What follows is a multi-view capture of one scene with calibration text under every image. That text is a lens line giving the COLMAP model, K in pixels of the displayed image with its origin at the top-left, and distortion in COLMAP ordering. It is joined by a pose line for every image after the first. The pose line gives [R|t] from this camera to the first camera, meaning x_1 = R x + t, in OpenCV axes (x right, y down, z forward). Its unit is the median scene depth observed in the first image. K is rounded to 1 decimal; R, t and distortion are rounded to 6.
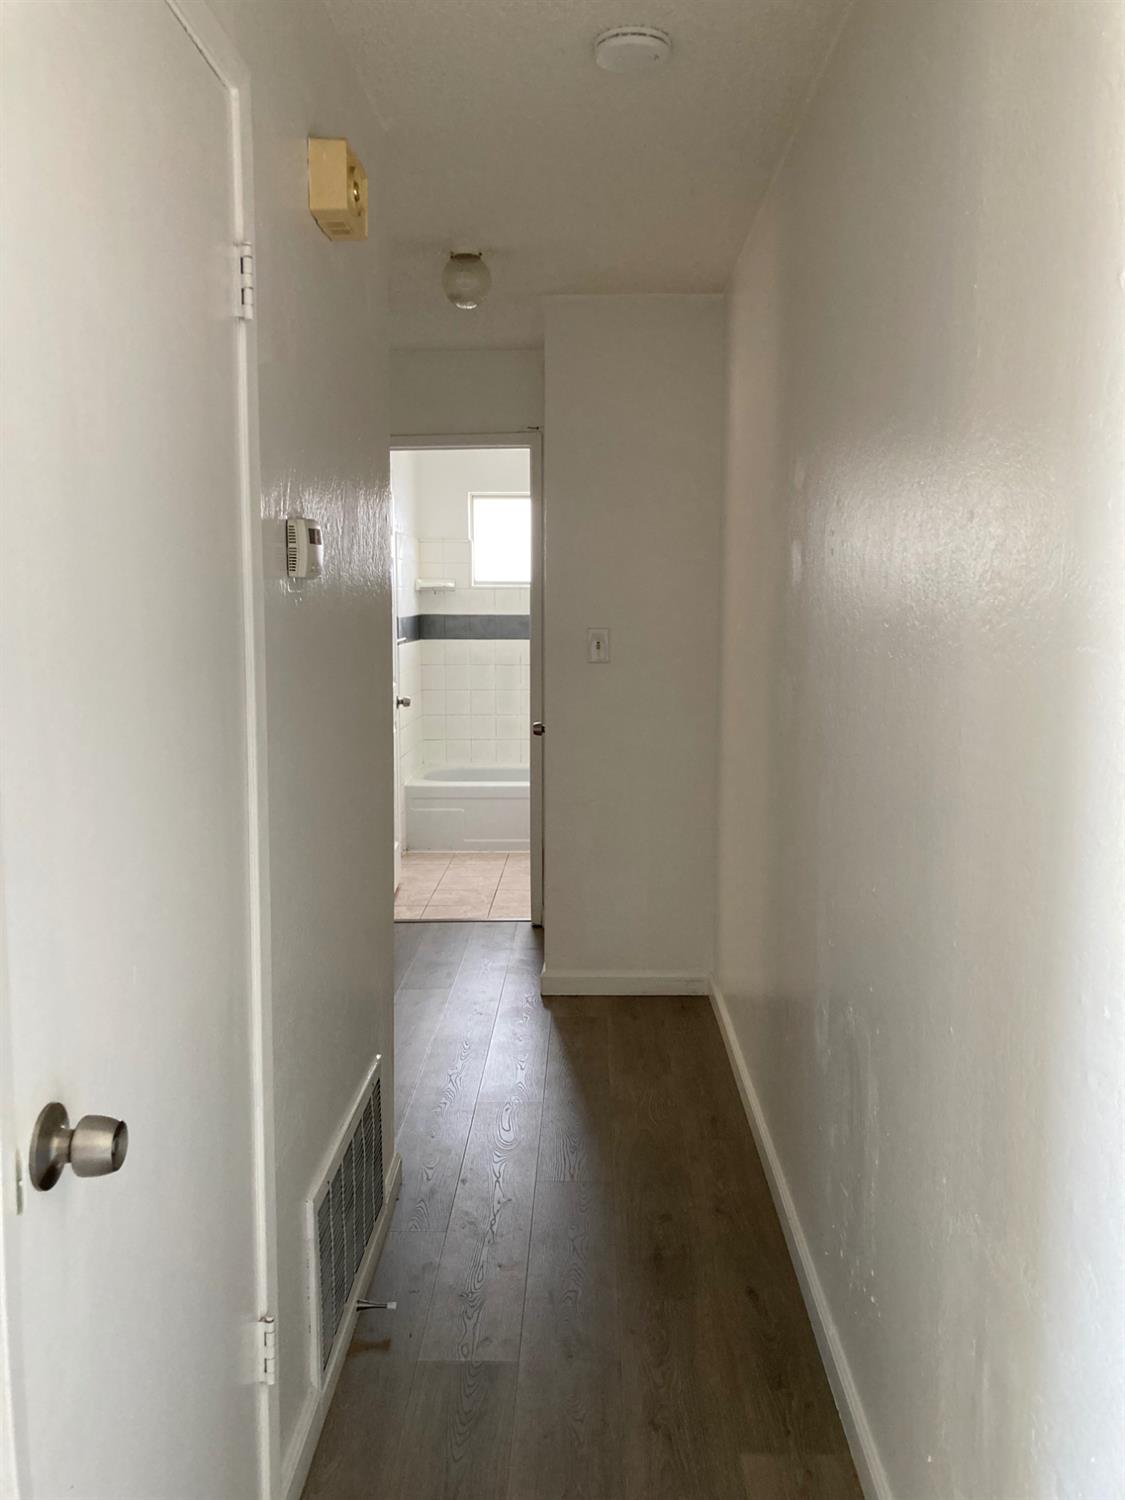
lens RADIAL K [[1229.1, 0, 547.4], [0, 1229.1, 757.9], [0, 0, 1]] dist [0.057916, -0.069891]
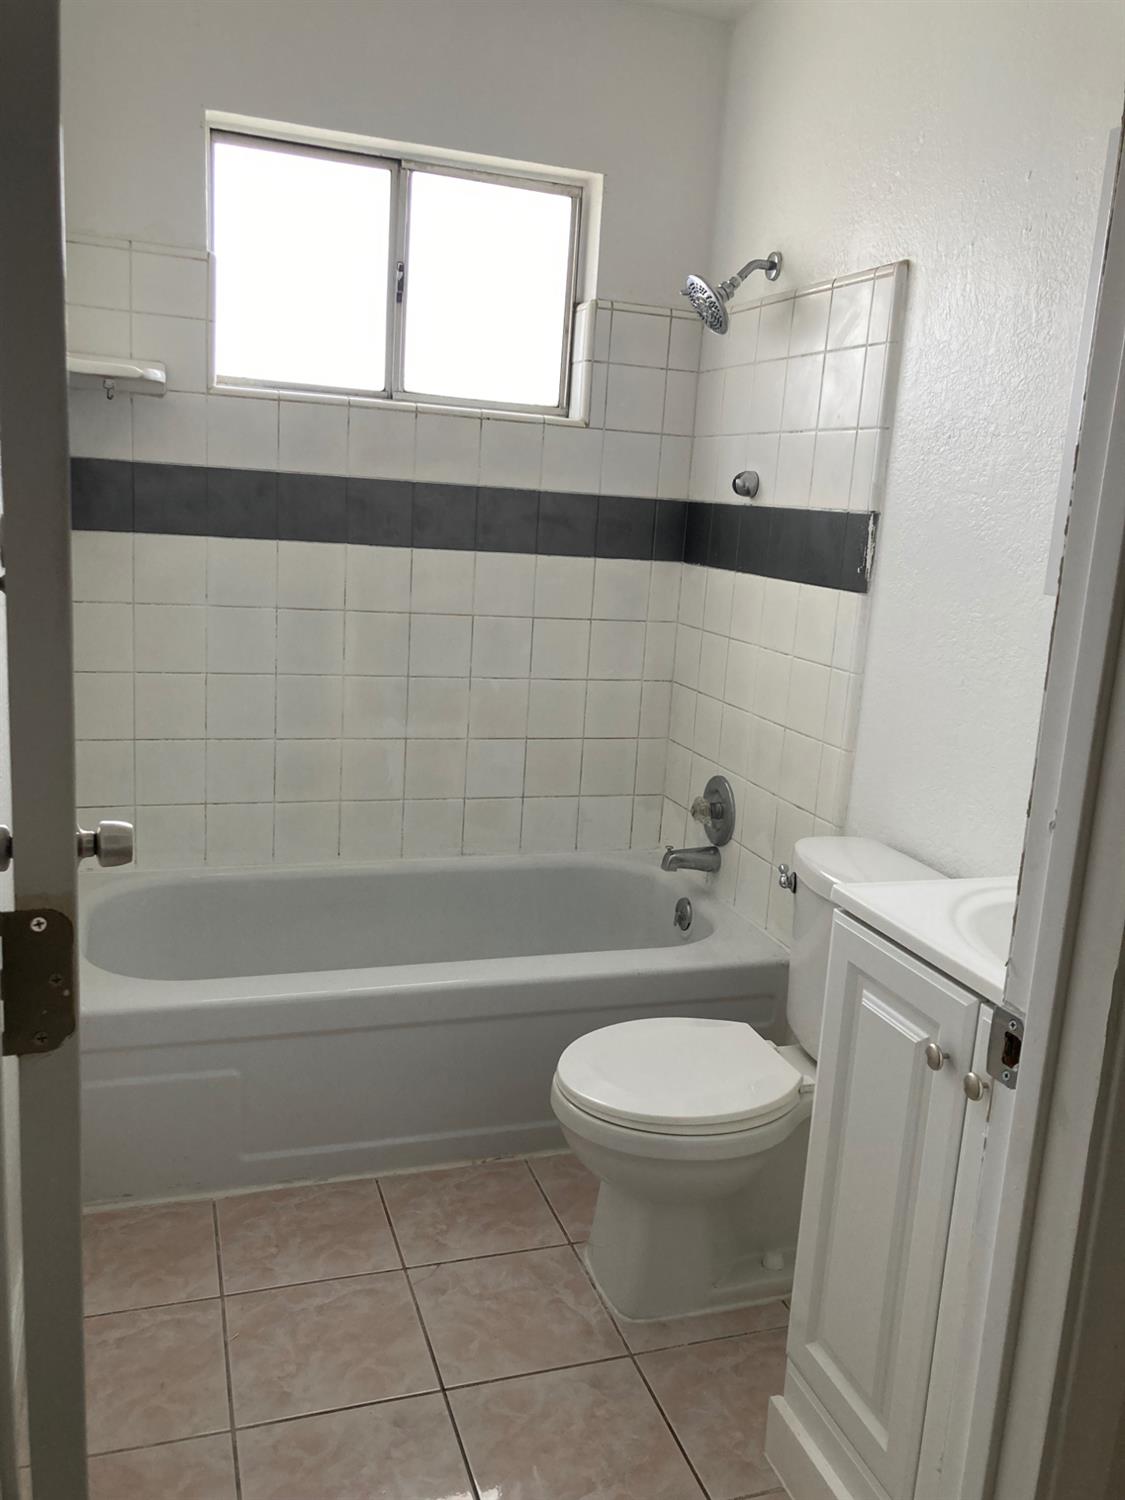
lens RADIAL K [[1225.3, 0, 562.1], [0, 1225.3, 749.3], [0, 0, 1]] dist [0.057161, -0.072181]
pose [[0.933699, -0.011560, 0.357872, -0.096863], [-0.023915, 0.995233, 0.094544, -0.070920], [-0.357259, -0.096834, 0.928972, 0.620545]]
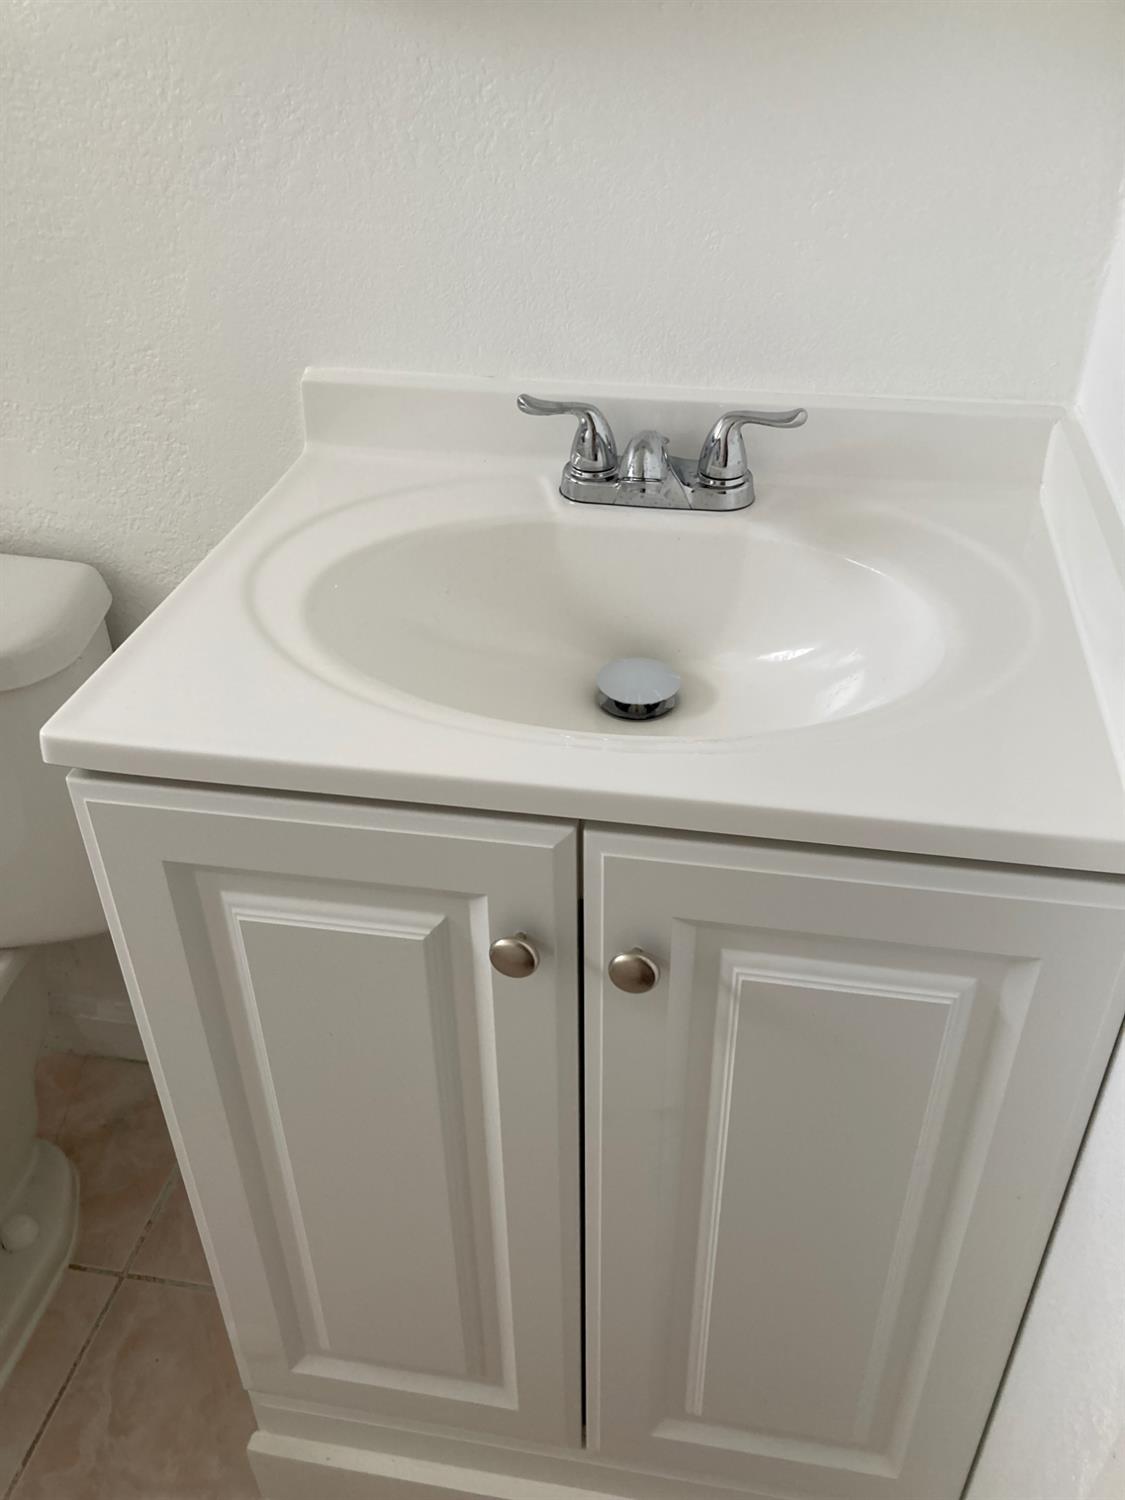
lens RADIAL K [[1229.1, 0, 547.4], [0, 1229.1, 757.9], [0, 0, 1]] dist [0.057916, -0.069891]
pose [[0.138227, -0.575451, 0.806070, -0.044693], [0.125115, 0.817509, 0.562162, -0.072499], [-0.982466, 0.023145, 0.184999, 0.746608]]
